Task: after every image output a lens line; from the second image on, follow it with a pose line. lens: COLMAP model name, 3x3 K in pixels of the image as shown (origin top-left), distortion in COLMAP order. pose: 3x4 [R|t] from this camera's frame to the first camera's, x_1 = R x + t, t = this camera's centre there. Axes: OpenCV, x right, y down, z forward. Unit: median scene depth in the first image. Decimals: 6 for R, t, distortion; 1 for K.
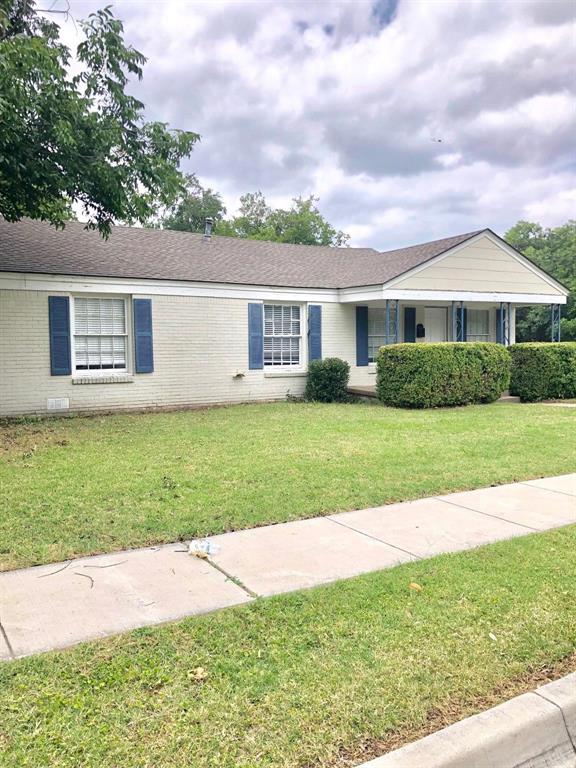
lens RADIAL K [[631.5, 0, 287.8], [0, 631.5, 382.7], [0, 0, 1]] dist [0.038726, -0.038387]
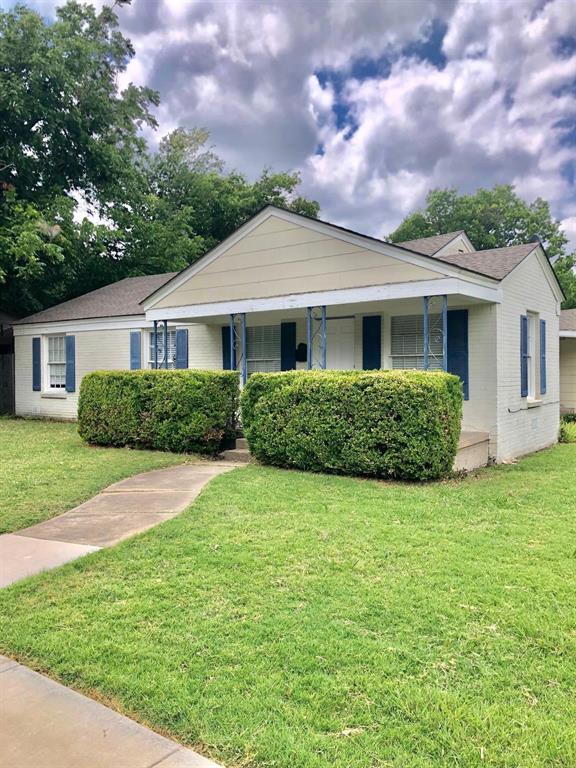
lens RADIAL K [[631.5, 0, 284.5], [0, 631.5, 384.0], [0, 0, 1]] dist [0.038726, -0.038387]
pose [[0.371913, 0.026920, -0.927877, 1.043792], [-0.049647, 0.998726, 0.009076, -0.059844], [0.926939, 0.042691, 0.372775, 0.838873]]
